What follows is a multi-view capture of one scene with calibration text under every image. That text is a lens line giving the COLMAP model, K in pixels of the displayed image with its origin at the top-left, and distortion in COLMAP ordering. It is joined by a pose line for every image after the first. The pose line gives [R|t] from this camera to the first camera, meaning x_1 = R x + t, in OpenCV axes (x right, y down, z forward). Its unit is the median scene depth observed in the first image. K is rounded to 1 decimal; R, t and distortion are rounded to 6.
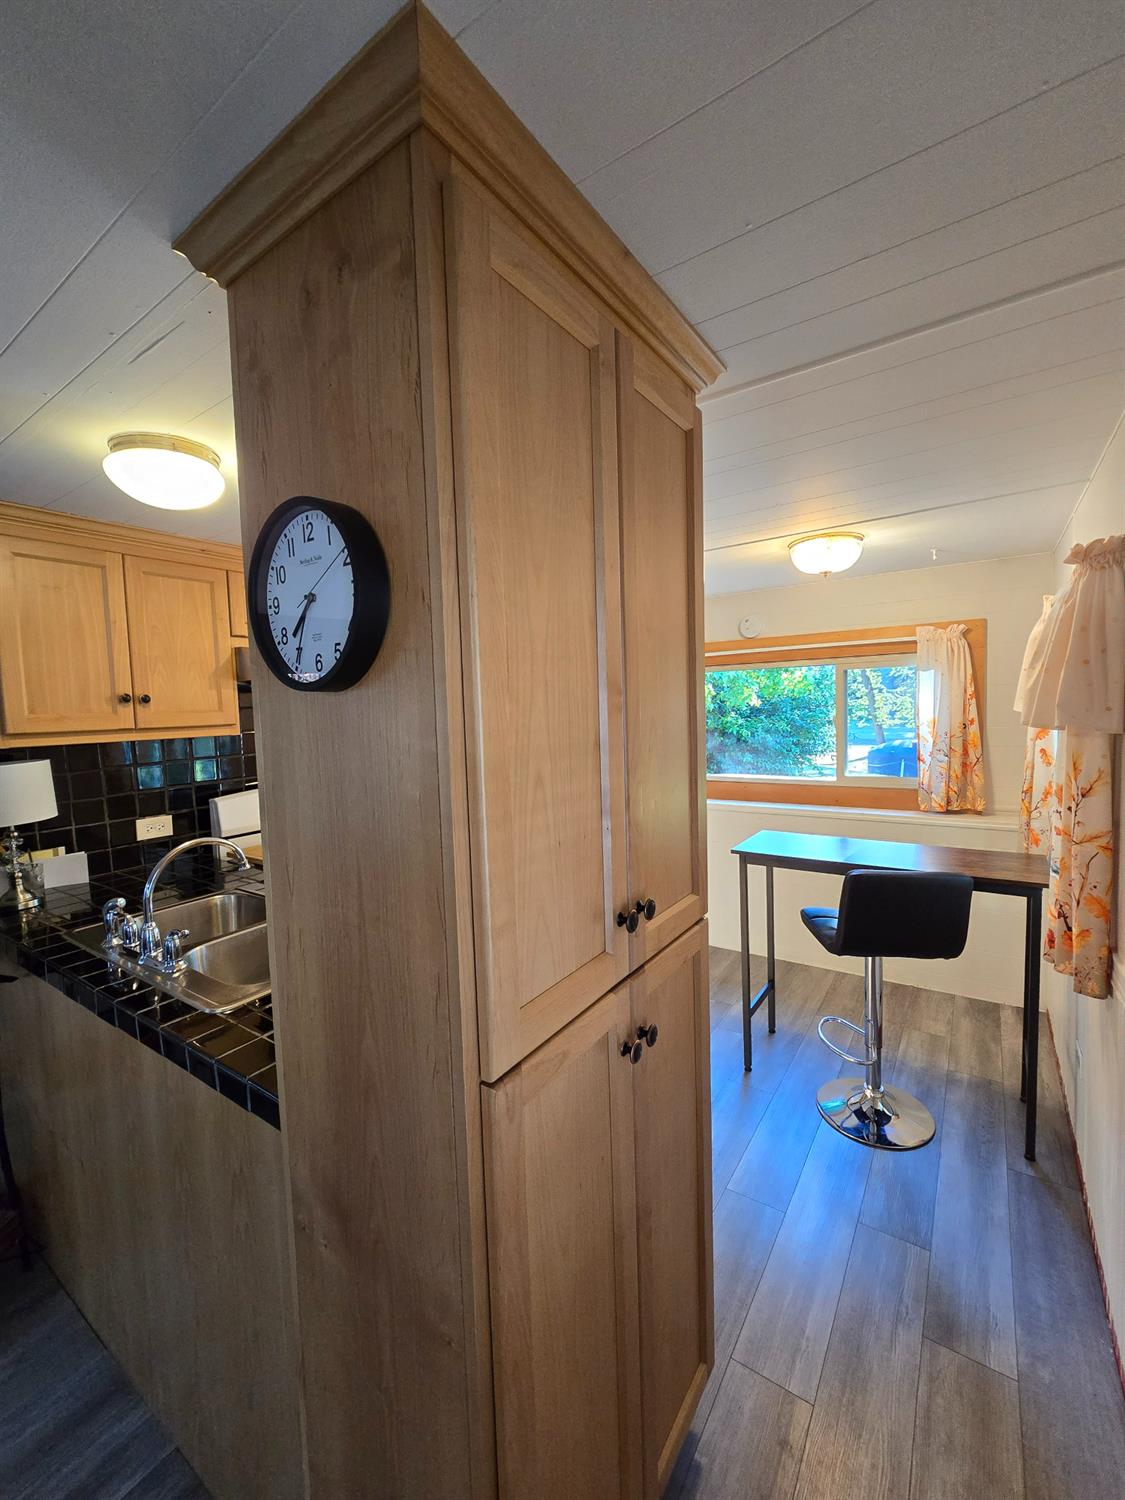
lens RADIAL K [[618.3, 0, 568.3], [0, 618.3, 748.9], [0, 0, 1]] dist [-0.000184, -0.000575]
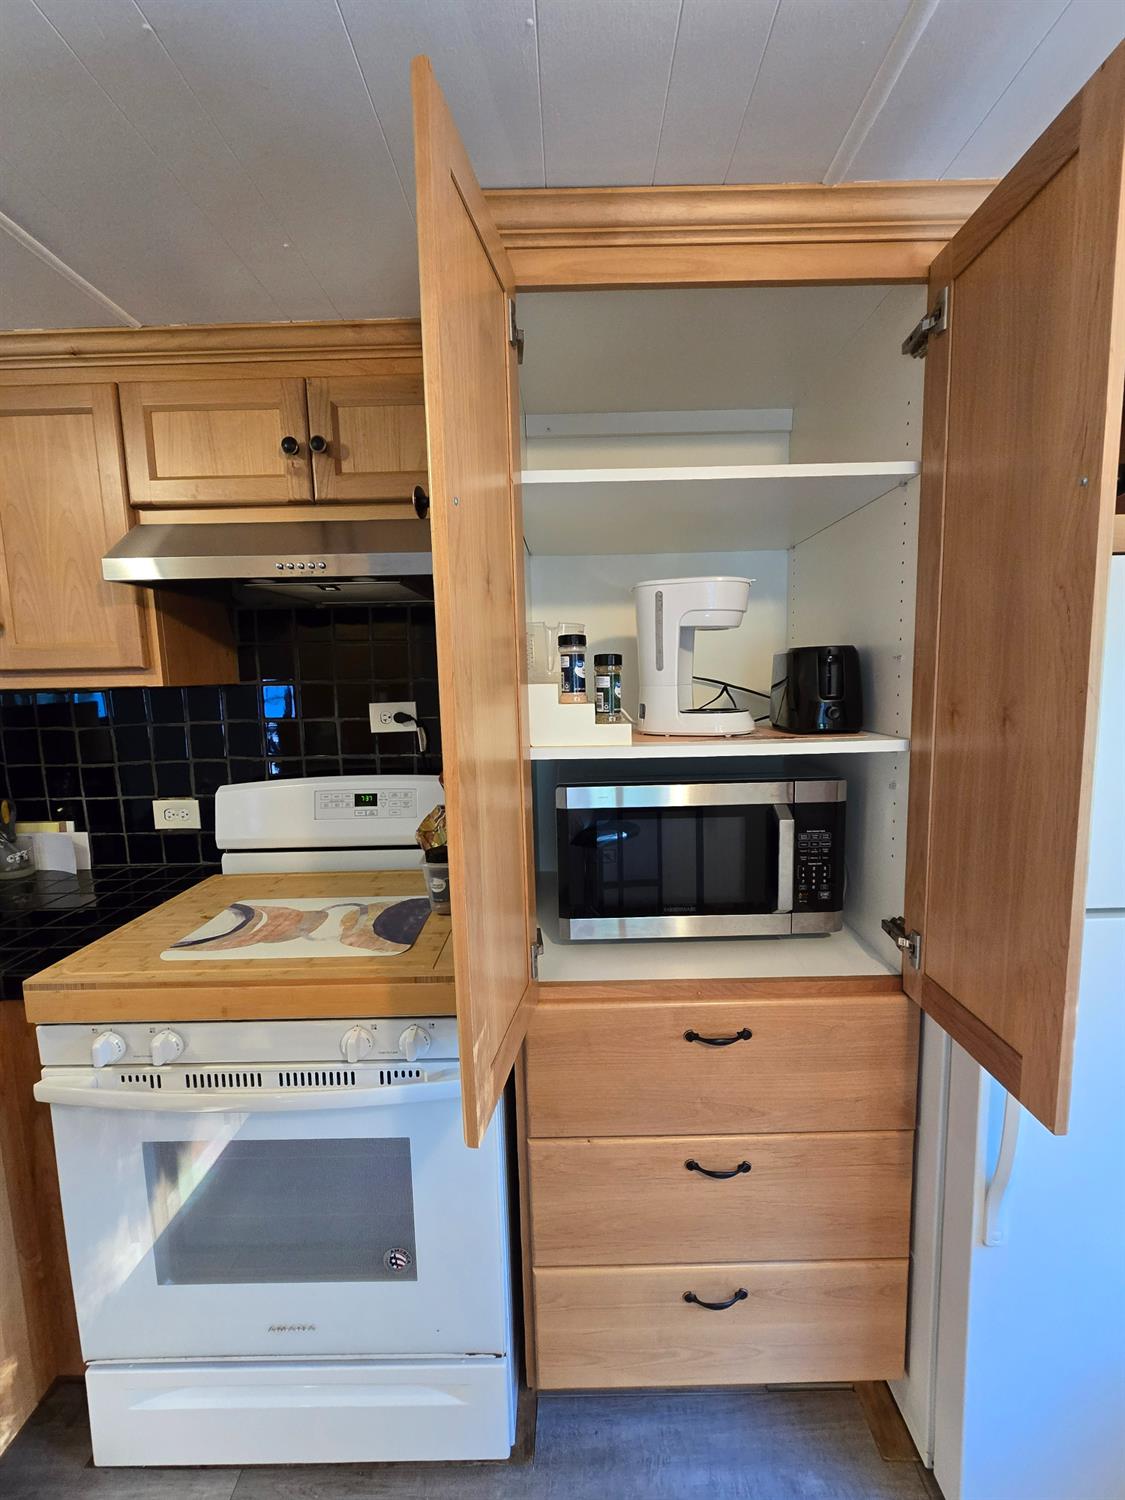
lens RADIAL K [[613.7, 0, 562.5], [0, 613.7, 750.0], [0, 0, 1]] dist [-0.001380, -0.000009]
pose [[0.557824, 0.118948, -0.821391, 0.144969], [-0.057315, 0.992835, 0.104851, -0.044996], [0.827978, -0.011410, 0.560645, 0.981659]]
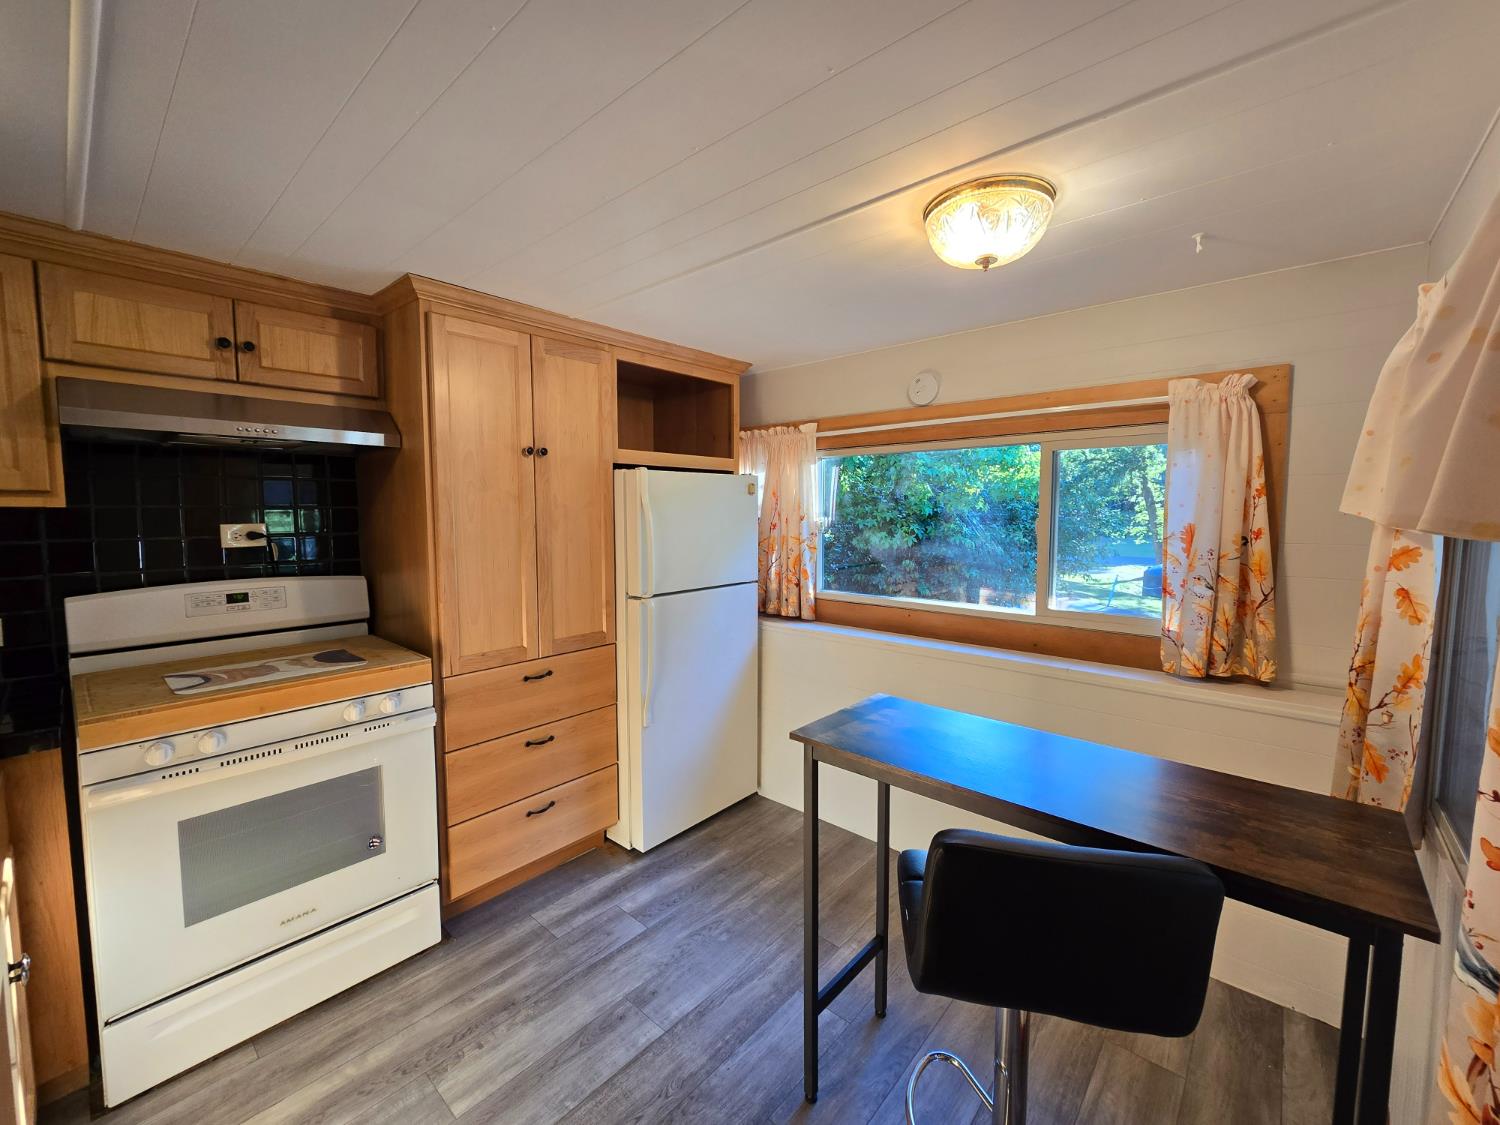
lens RADIAL K [[613.7, 0, 745.9], [0, 613.7, 556.4], [0, 0, 1]] dist [-0.001380, -0.000009]
pose [[0.990481, 0.044166, -0.130370, 0.299775], [-0.043322, 0.999018, 0.009305, -0.007674], [0.130653, -0.003569, 0.991422, 0.431352]]
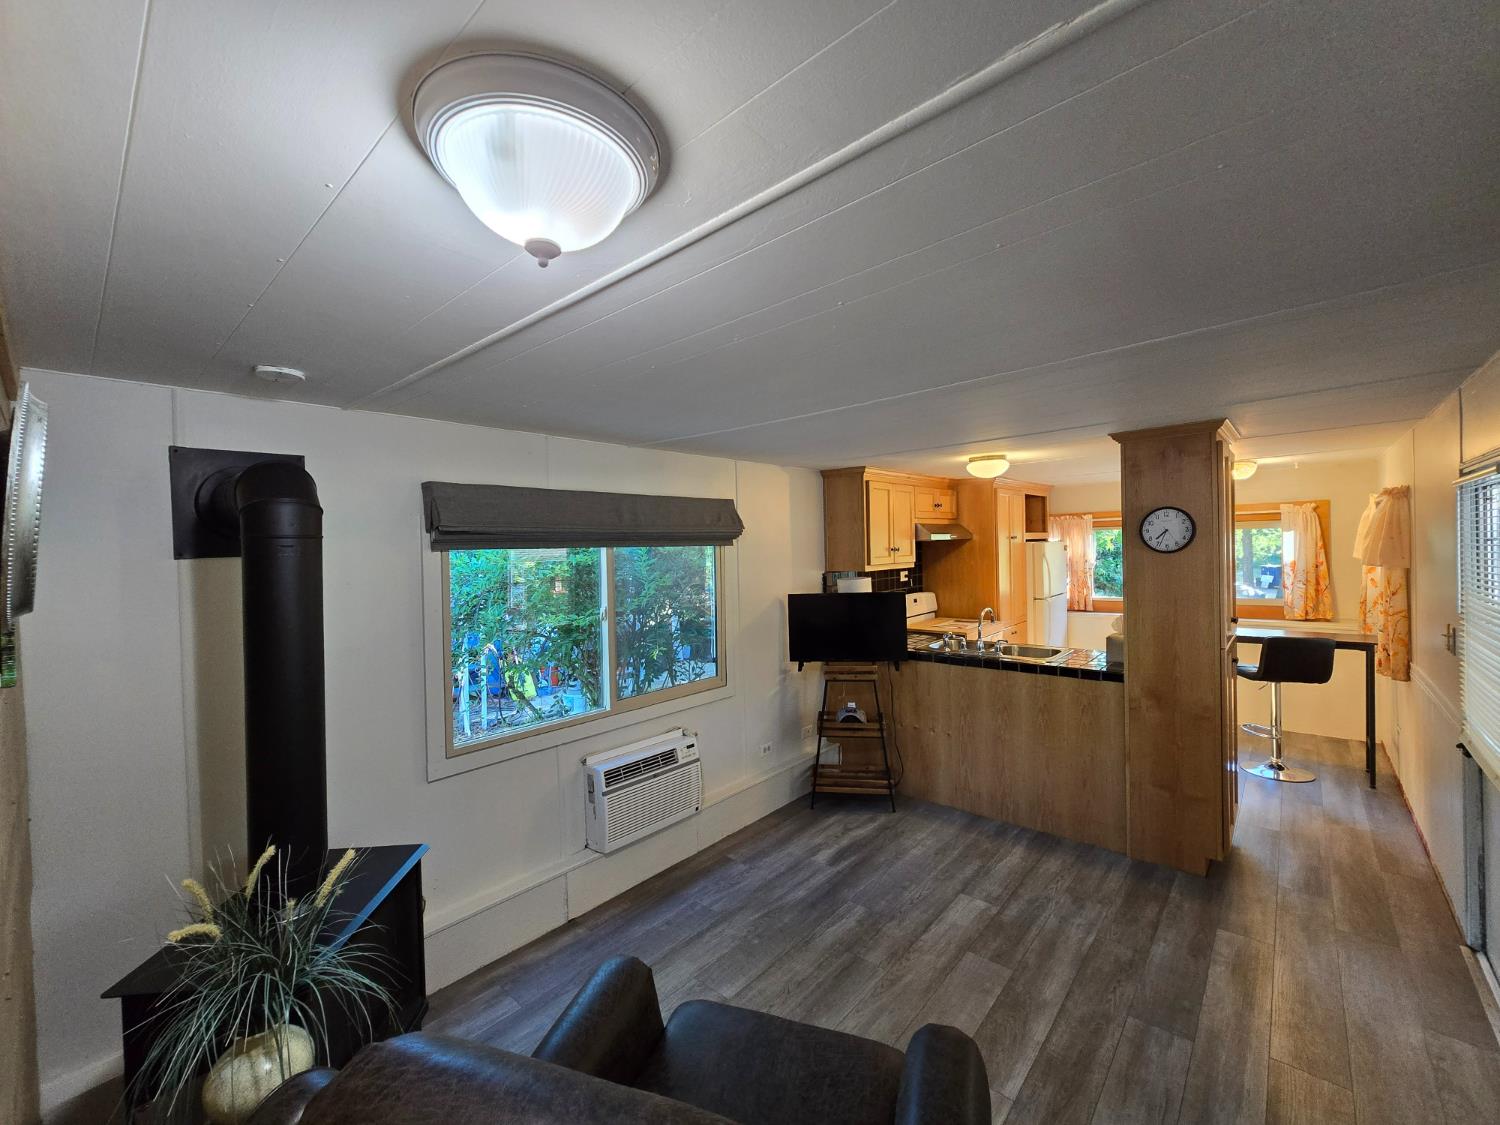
lens RADIAL K [[613.7, 0, 745.9], [0, 613.7, 556.4], [0, 0, 1]] dist [-0.001380, -0.000009]
pose [[0.990130, 0.006547, -0.139996, -0.781116], [-0.013822, 0.998600, -0.051054, 0.051496], [0.139465, 0.052485, 0.988835, -1.012388]]
